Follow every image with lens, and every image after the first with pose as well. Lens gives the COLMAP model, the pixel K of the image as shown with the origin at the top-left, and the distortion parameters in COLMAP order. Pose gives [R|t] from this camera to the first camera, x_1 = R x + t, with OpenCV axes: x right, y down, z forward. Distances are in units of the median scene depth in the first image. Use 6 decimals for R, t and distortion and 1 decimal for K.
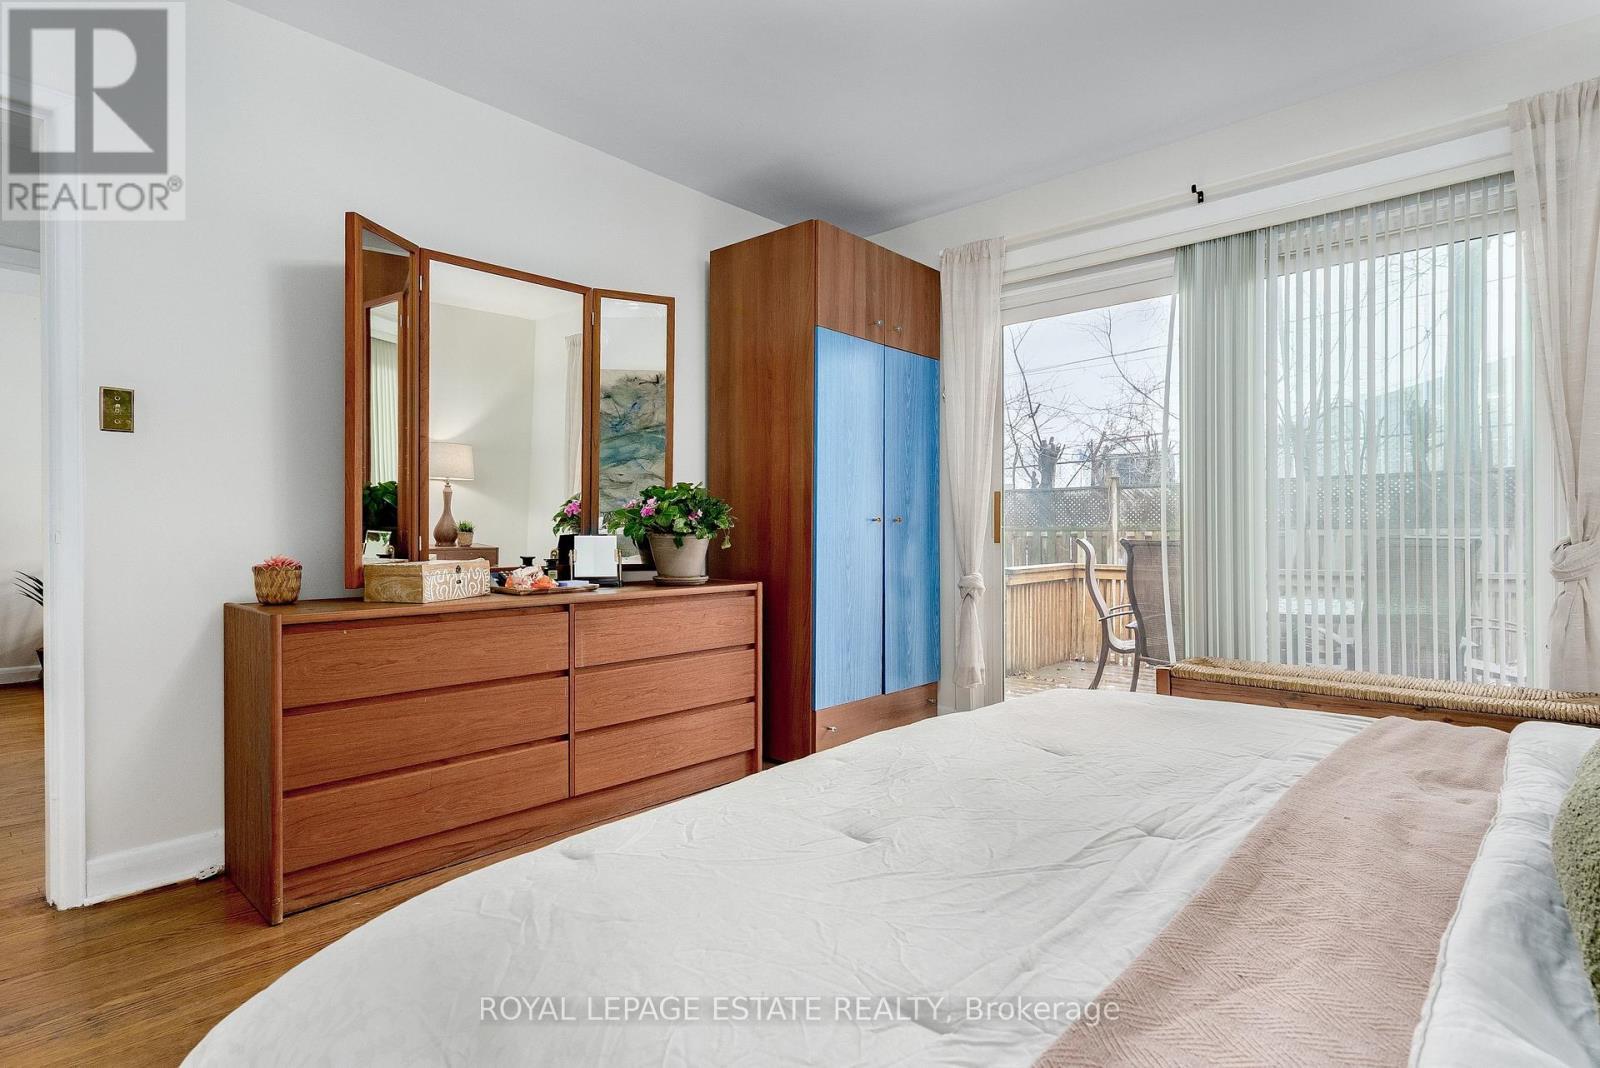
lens RADIAL K [[839.3, 0, 795.4], [0, 839.3, 536.3], [0, 0, 1]] dist [0.002625, 0.000663]
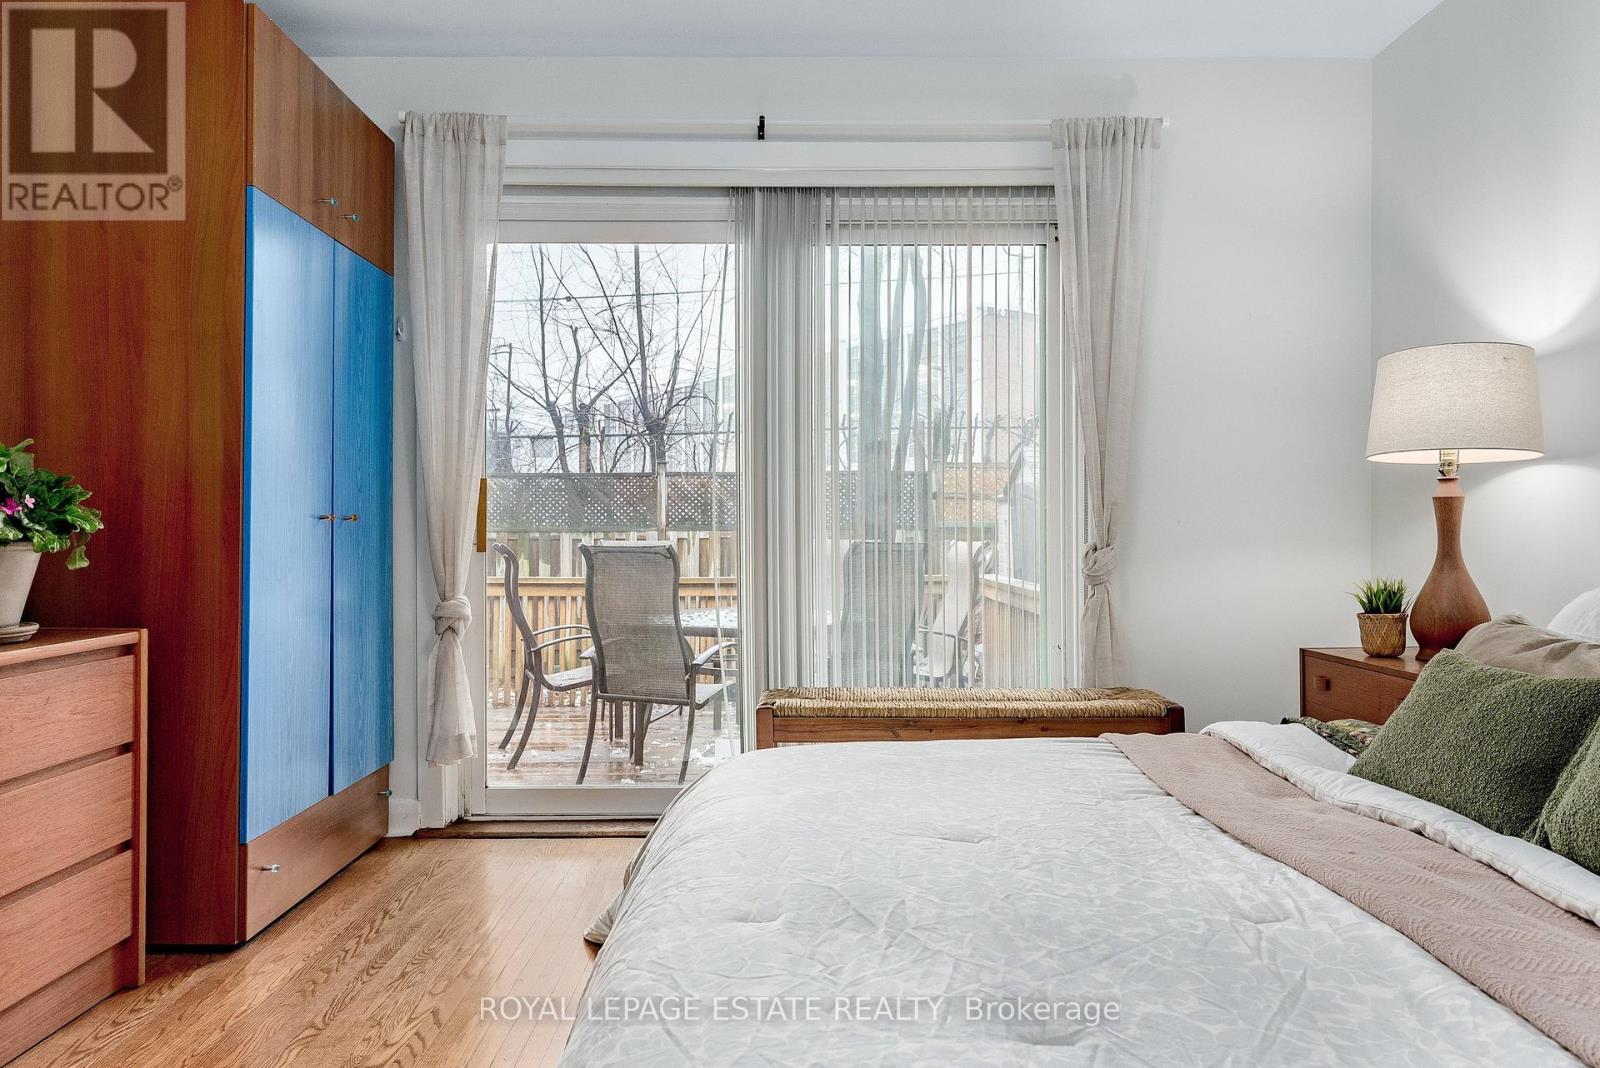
lens RADIAL K [[1071.8, 0, 798.9], [0, 1071.8, 536.1], [0, 0, 1]] dist [0.008672, 0.000044]
pose [[0.733755, -0.000347, 0.679414, -0.202272], [0.000775, 1.000000, -0.000325, -0.005436], [-0.679413, 0.000765, 0.733755, 0.190286]]
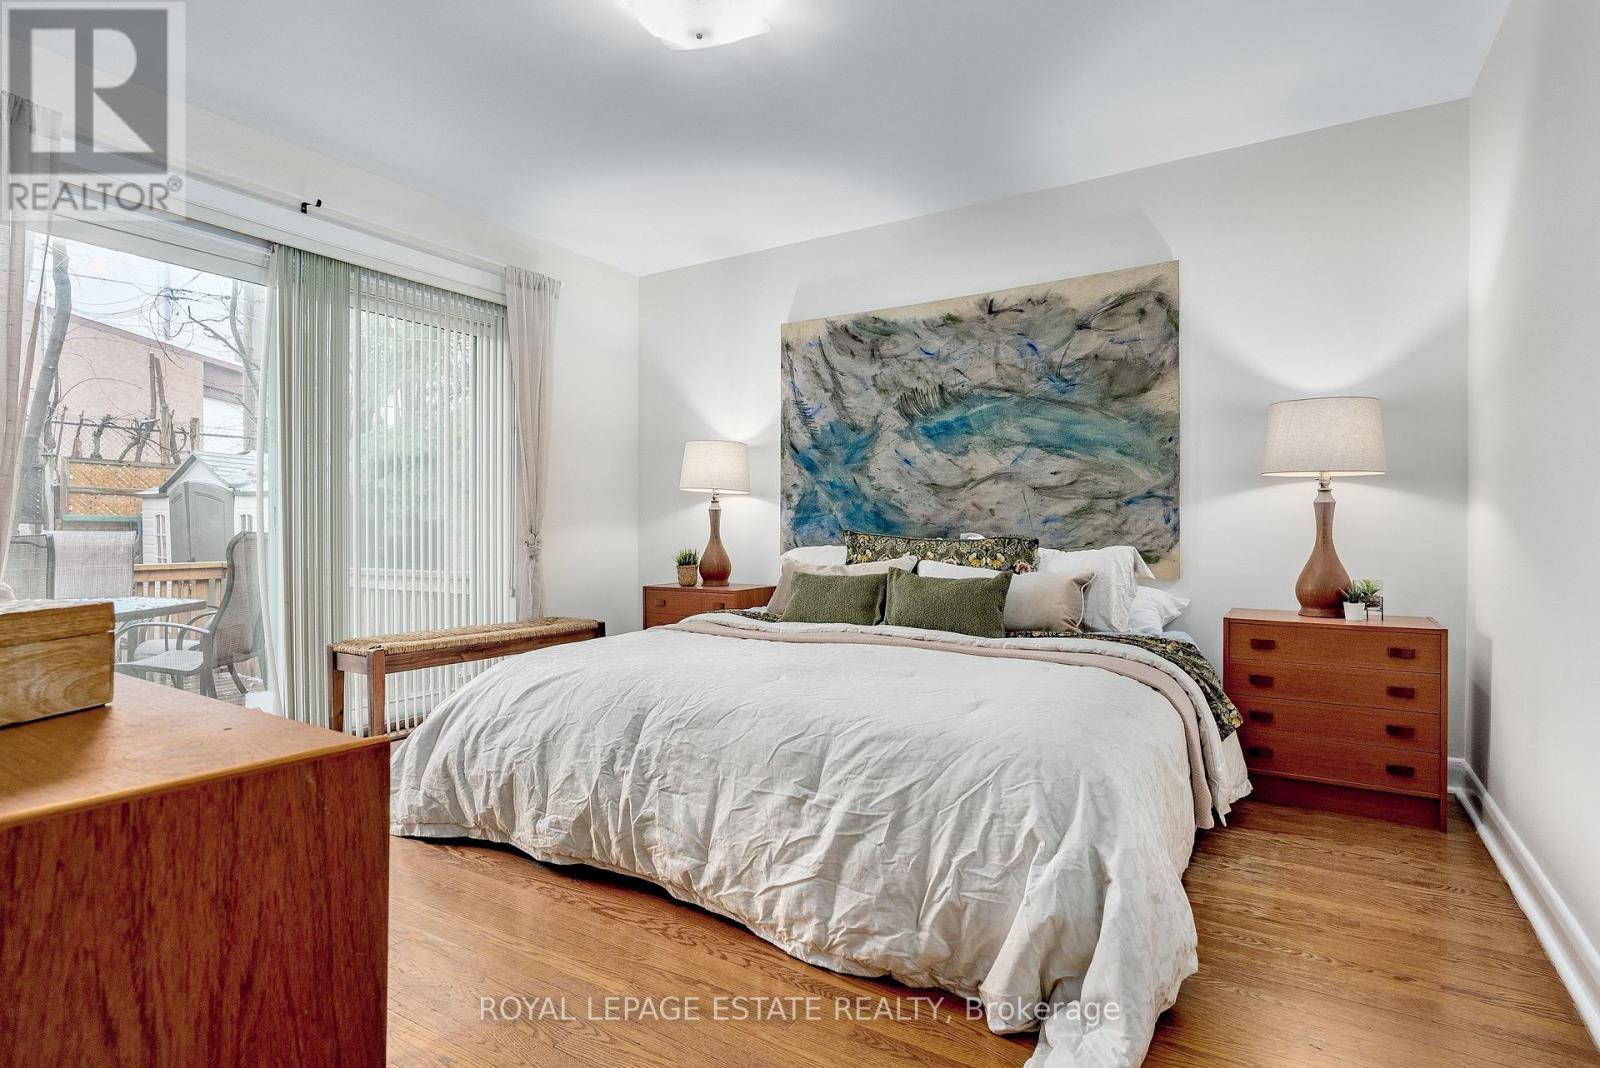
lens RADIAL K [[790.2, 0, 804.4], [0, 790.2, 529.6], [0, 0, 1]] dist [-0.018474, 0.000707]
pose [[-0.184342, 0.005456, 0.982847, -0.570661], [0.004000, 0.999980, -0.004801, 0.005043], [-0.982854, 0.003046, -0.184360, 0.545822]]
